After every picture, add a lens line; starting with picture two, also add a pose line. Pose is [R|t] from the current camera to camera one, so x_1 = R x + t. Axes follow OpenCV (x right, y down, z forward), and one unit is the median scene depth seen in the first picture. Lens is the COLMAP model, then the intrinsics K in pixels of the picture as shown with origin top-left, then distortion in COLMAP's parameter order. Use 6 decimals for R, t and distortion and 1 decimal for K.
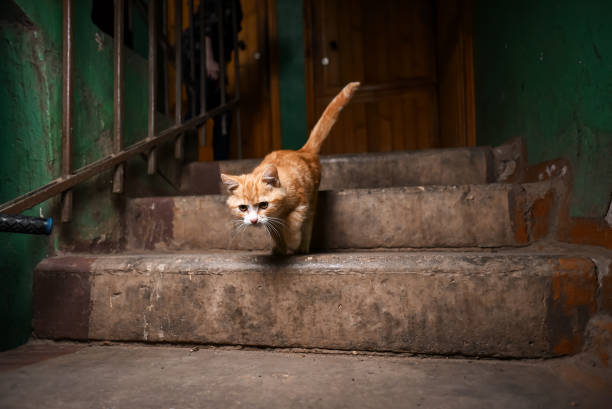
lens RADIAL K [[675.7, 0, 306.0], [0, 675.7, 204.5], [0, 0, 1]] dist [-0.000460, -0.005889]
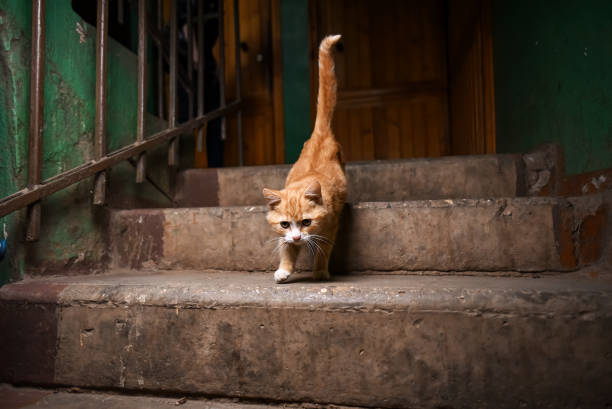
lens RADIAL K [[675.7, 0, 306.0], [0, 675.7, 204.5], [0, 0, 1]] dist [-0.000460, -0.005889]
pose [[0.999980, 0.005735, -0.002496, -0.011156], [-0.005757, 0.999943, -0.009035, -0.012812], [0.002444, 0.009049, 0.999956, 0.147804]]
